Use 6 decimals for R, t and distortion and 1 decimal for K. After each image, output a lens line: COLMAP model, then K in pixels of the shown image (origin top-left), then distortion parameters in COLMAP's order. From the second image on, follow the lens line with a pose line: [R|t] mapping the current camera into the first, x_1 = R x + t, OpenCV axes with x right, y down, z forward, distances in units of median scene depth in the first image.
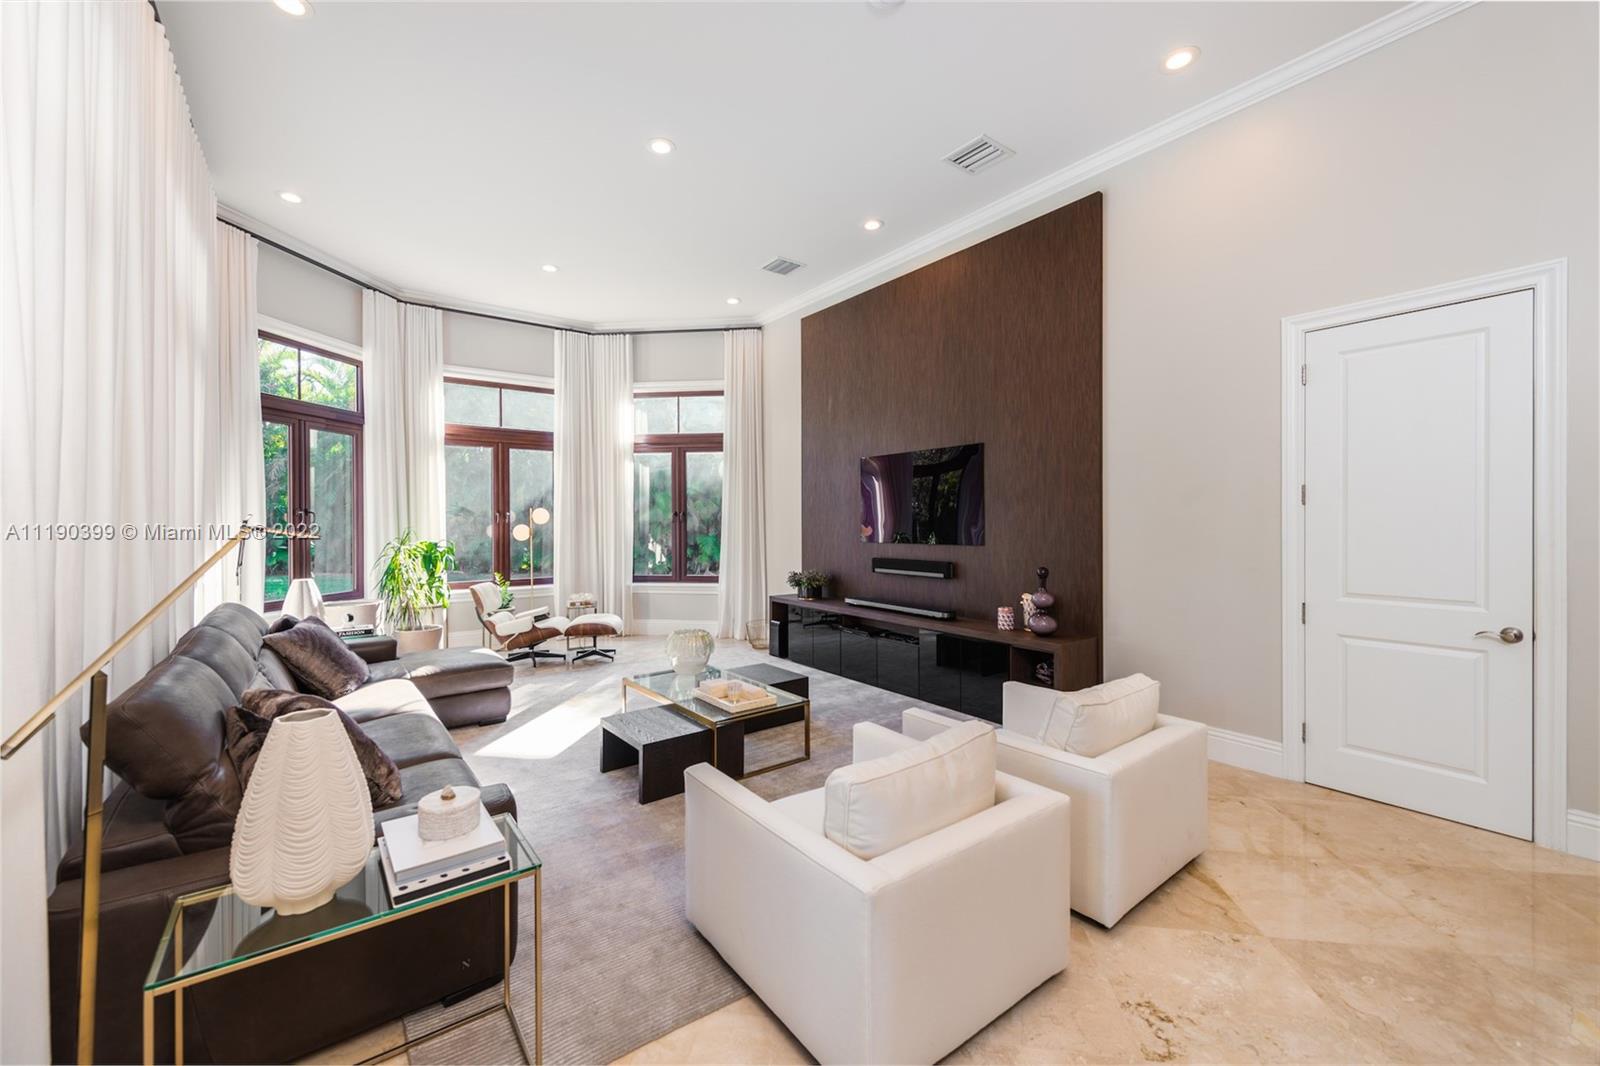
lens RADIAL K [[644.4, 0, 794.6], [0, 644.4, 524.0], [0, 0, 1]] dist [0.001455, -0.000855]
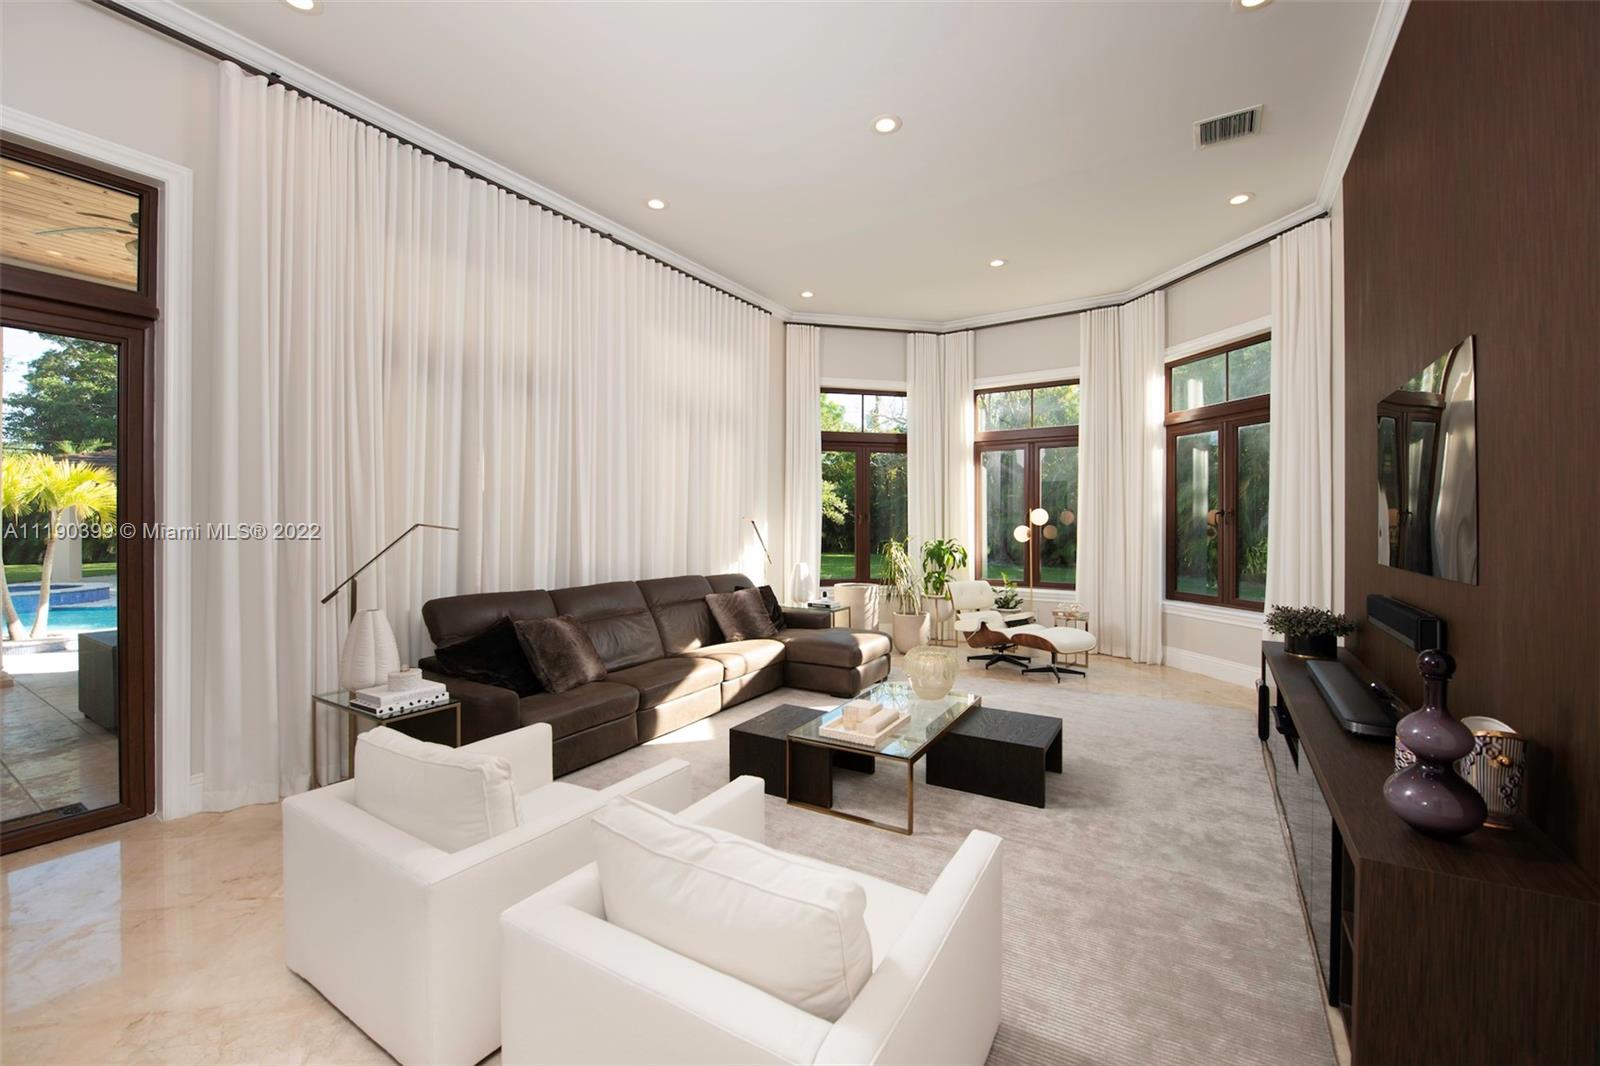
lens RADIAL K [[644.4, 0, 794.6], [0, 644.4, 524.0], [0, 0, 1]] dist [0.001455, -0.000855]
pose [[0.357512, 0.008805, -0.933867, 0.408847], [-0.004965, 0.999959, 0.007528, -0.008082], [0.933895, 0.001945, 0.357541, 0.350504]]
